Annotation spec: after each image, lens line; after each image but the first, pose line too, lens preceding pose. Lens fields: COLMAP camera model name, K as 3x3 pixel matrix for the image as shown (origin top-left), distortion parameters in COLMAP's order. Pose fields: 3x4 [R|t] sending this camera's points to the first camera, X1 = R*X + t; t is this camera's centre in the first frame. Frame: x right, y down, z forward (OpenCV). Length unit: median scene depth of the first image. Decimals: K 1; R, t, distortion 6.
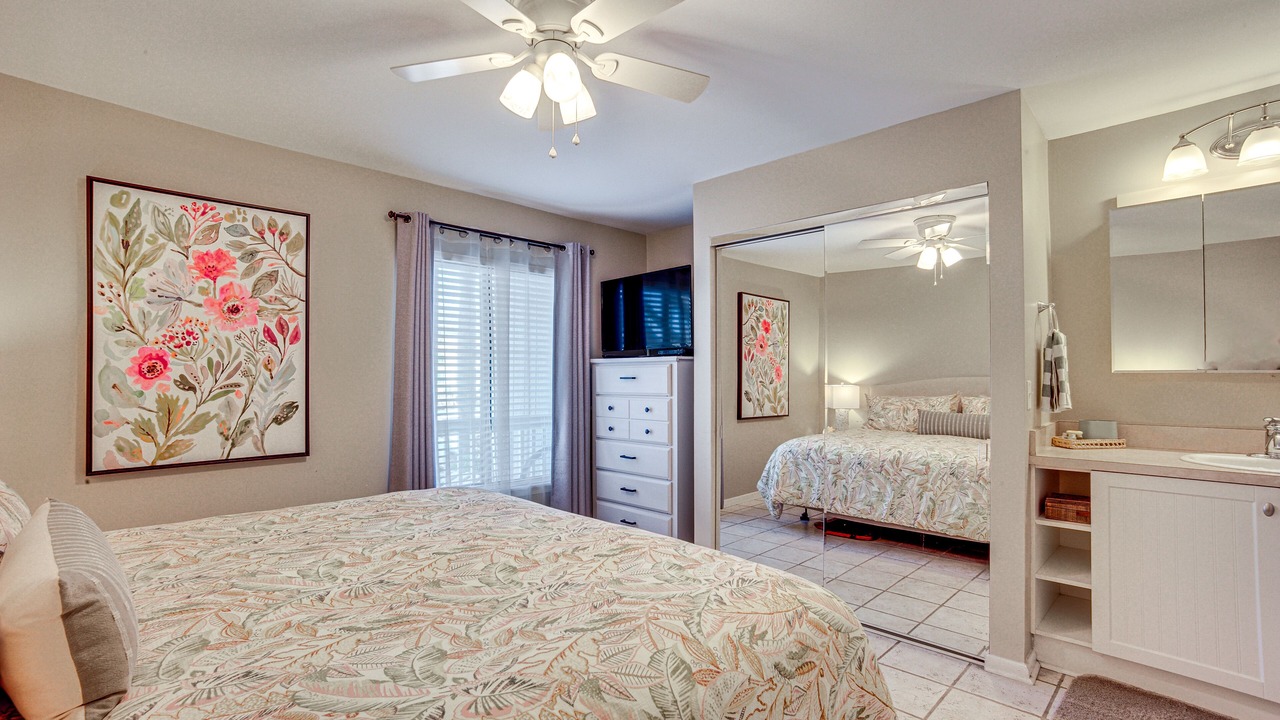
lens RADIAL K [[584.5, 0, 635.4], [0, 584.5, 366.5], [0, 0, 1]] dist [-0.068436, 0.035306]
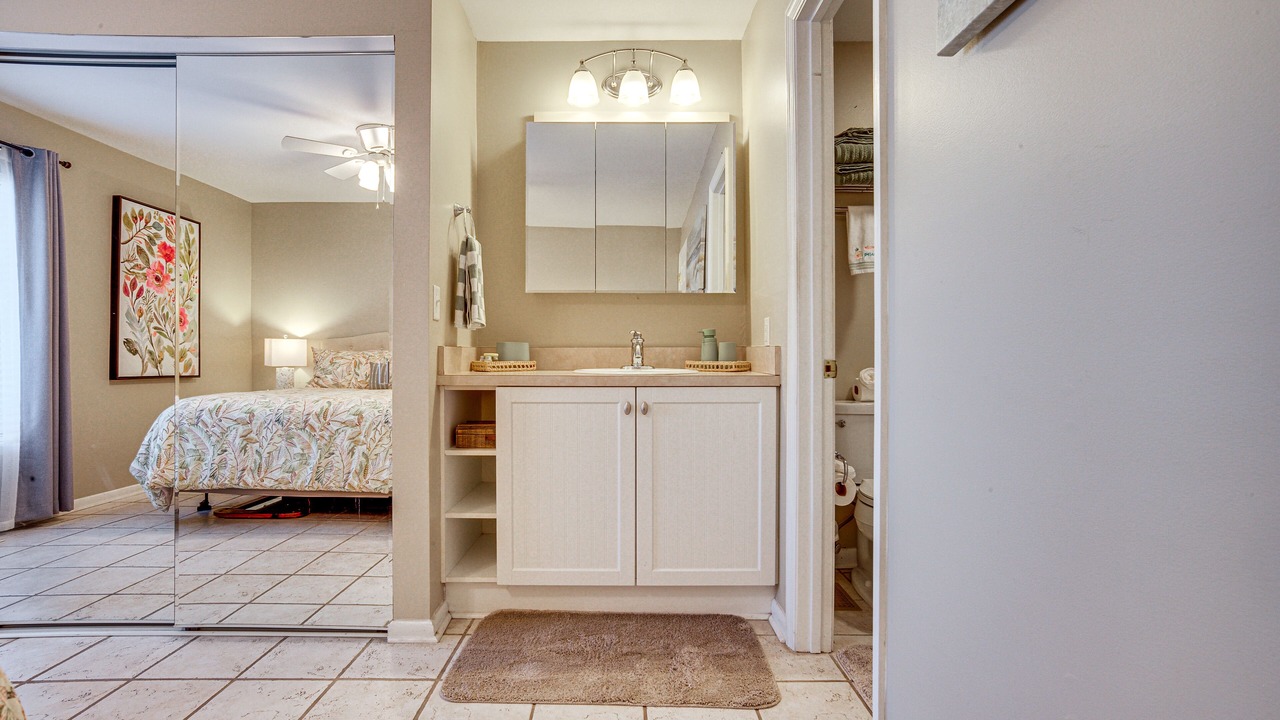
lens RADIAL K [[584.5, 0, 635.4], [0, 584.5, 366.5], [0, 0, 1]] dist [-0.068436, 0.035306]
pose [[0.693554, -0.000151, 0.720404, 0.234343], [-0.014251, 0.999801, 0.013929, 0.108403], [-0.720263, -0.019927, 0.693415, 0.162437]]
